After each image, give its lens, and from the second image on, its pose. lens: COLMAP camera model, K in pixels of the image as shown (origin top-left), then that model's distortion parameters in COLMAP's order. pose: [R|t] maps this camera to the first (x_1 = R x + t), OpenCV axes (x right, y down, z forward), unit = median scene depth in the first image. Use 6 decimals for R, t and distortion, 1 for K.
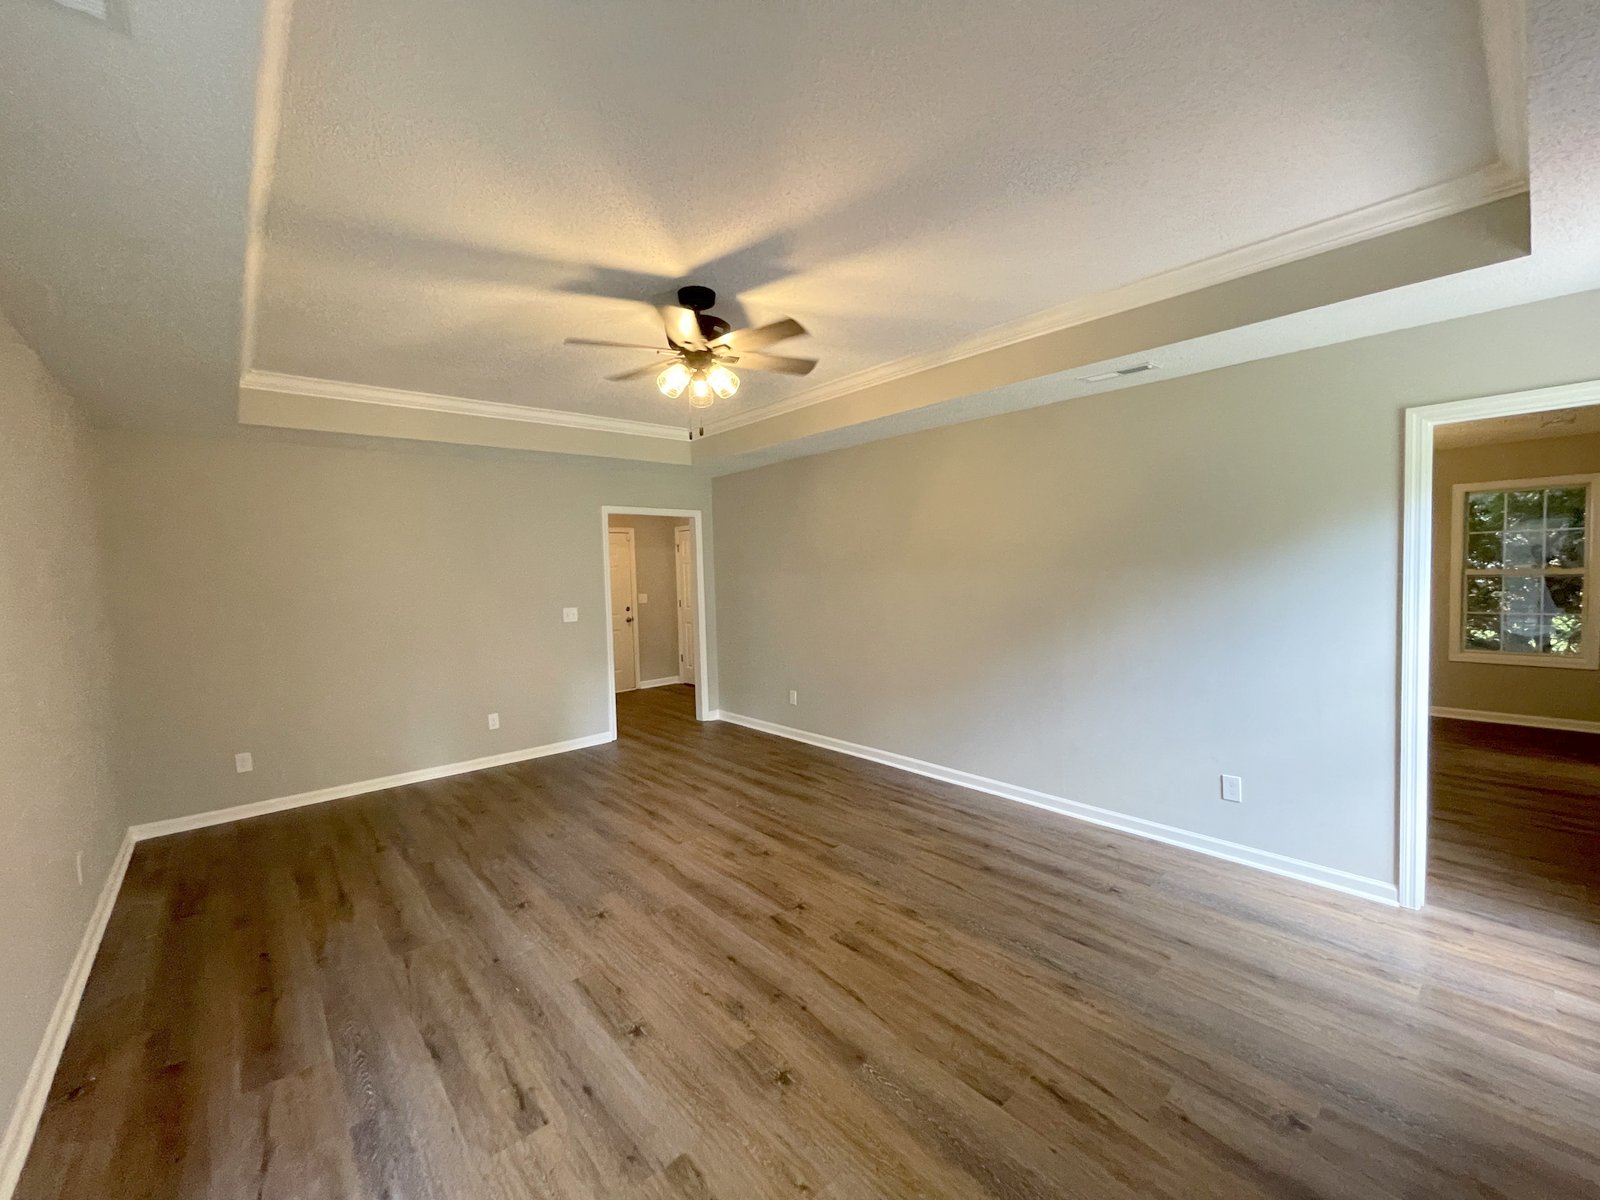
lens RADIAL K [[650.8, 0, 786.8], [0, 650.8, 593.9], [0, 0, 1]] dist [0.000038, -0.001088]
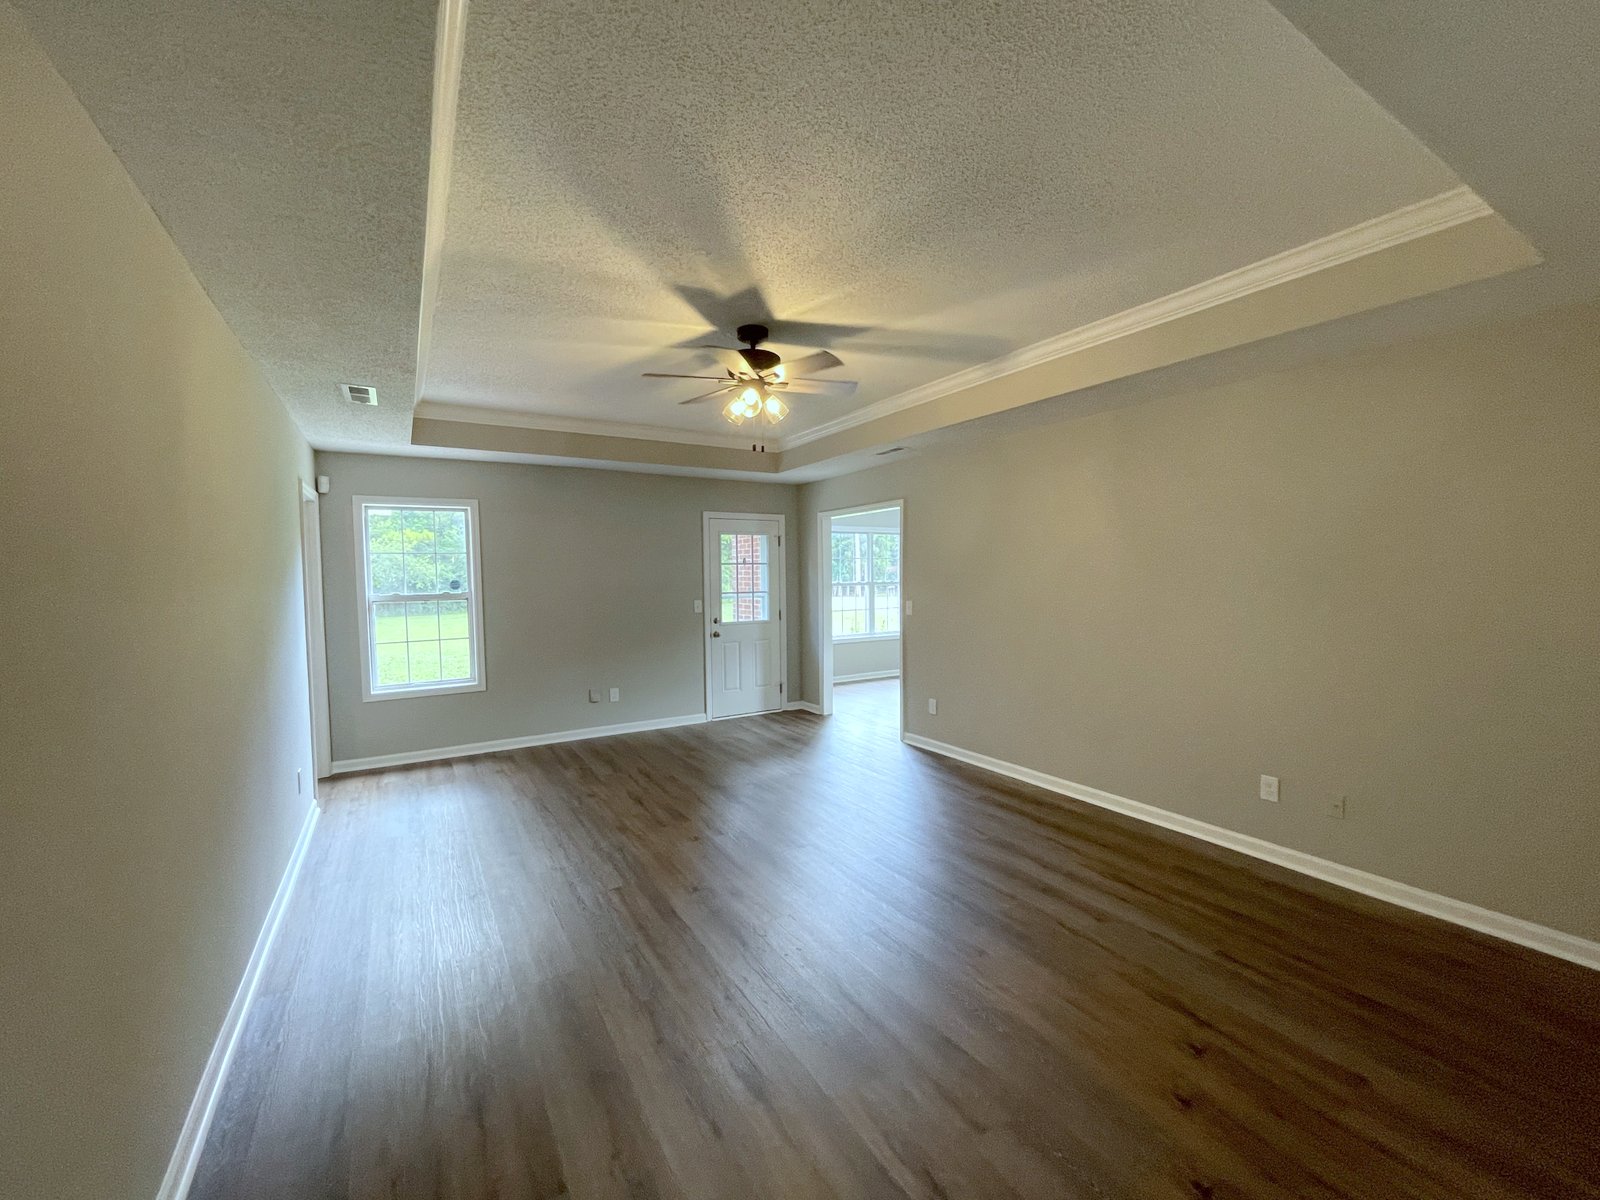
lens RADIAL K [[650.8, 0, 785.3], [0, 650.8, 601.6], [0, 0, 1]] dist [0.000038, -0.001088]
pose [[-0.983686, 0.029899, 0.177391, -0.313941], [0.044026, 0.996117, 0.076244, -0.050393], [-0.174422, 0.082810, -0.981183, 1.775941]]
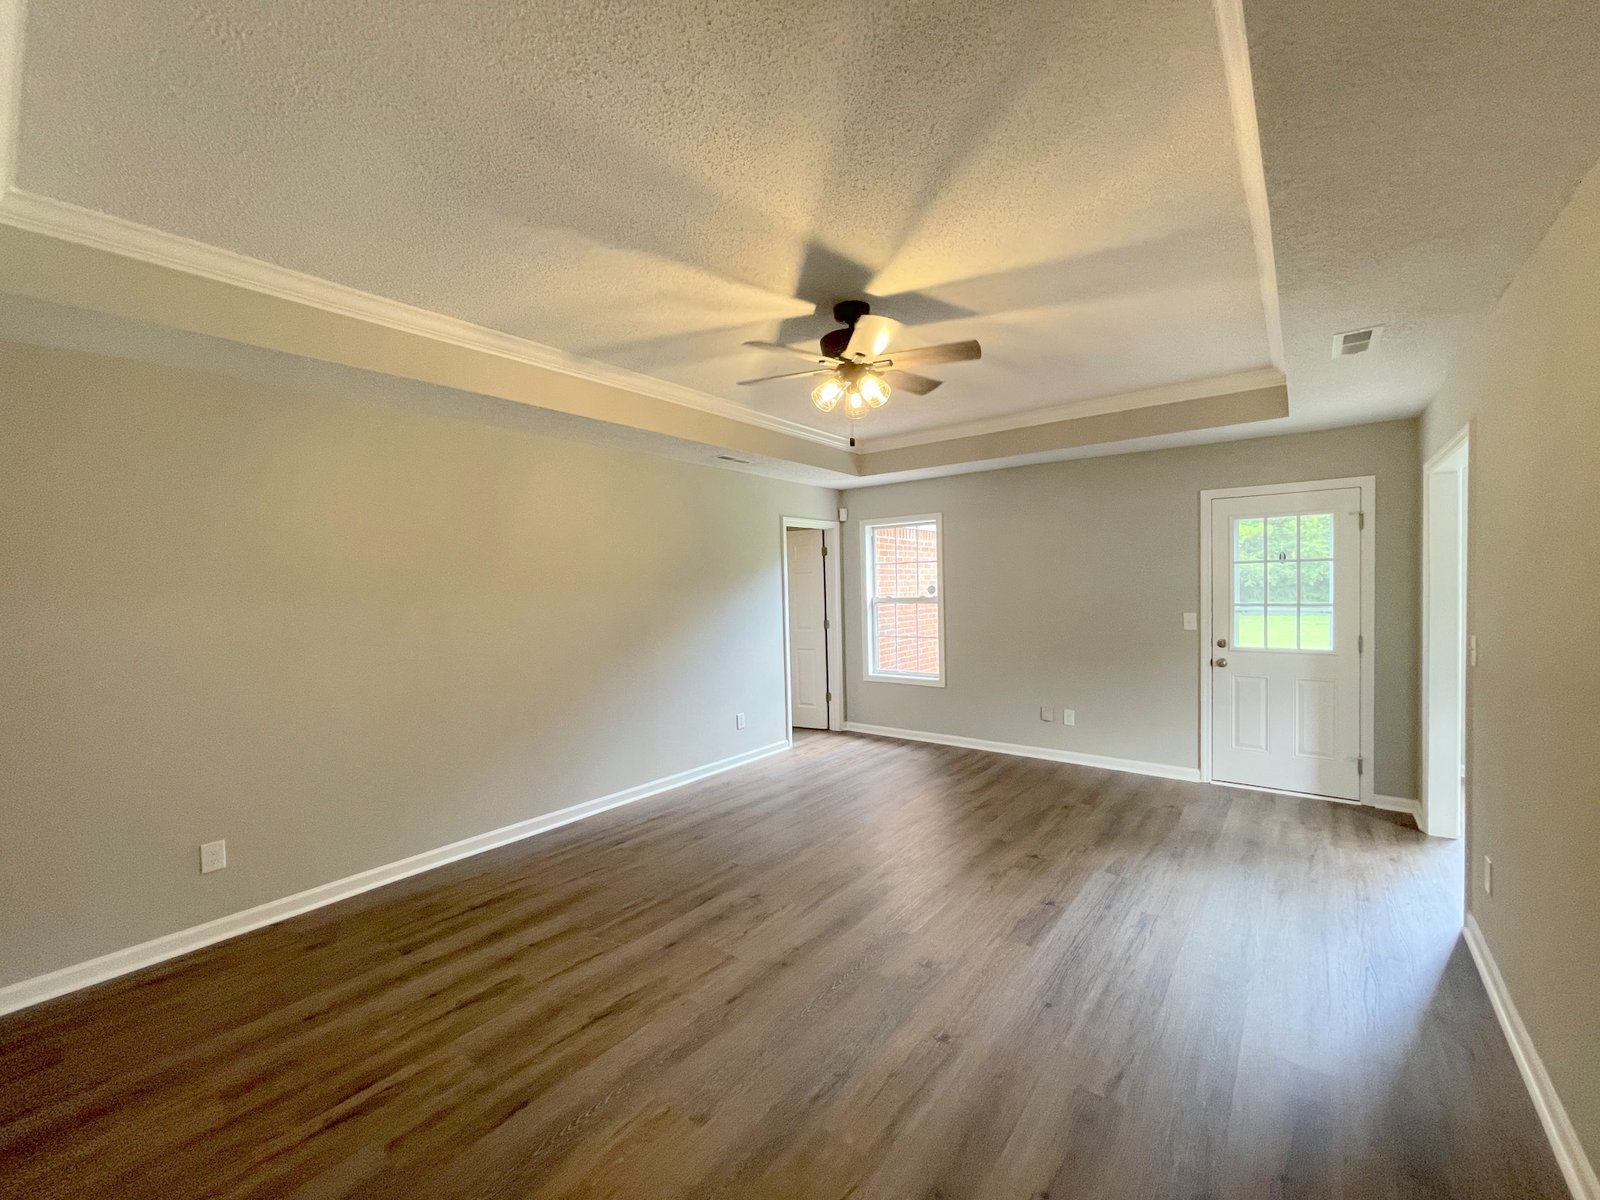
lens RADIAL K [[650.8, 0, 792.8], [0, 650.8, 599.9], [0, 0, 1]] dist [0.000038, -0.001088]
pose [[-0.186242, 0.005194, 0.982490, -0.916379], [0.064875, 0.997869, 0.007022, -0.015534], [-0.980360, 0.065047, -0.186182, 1.071732]]
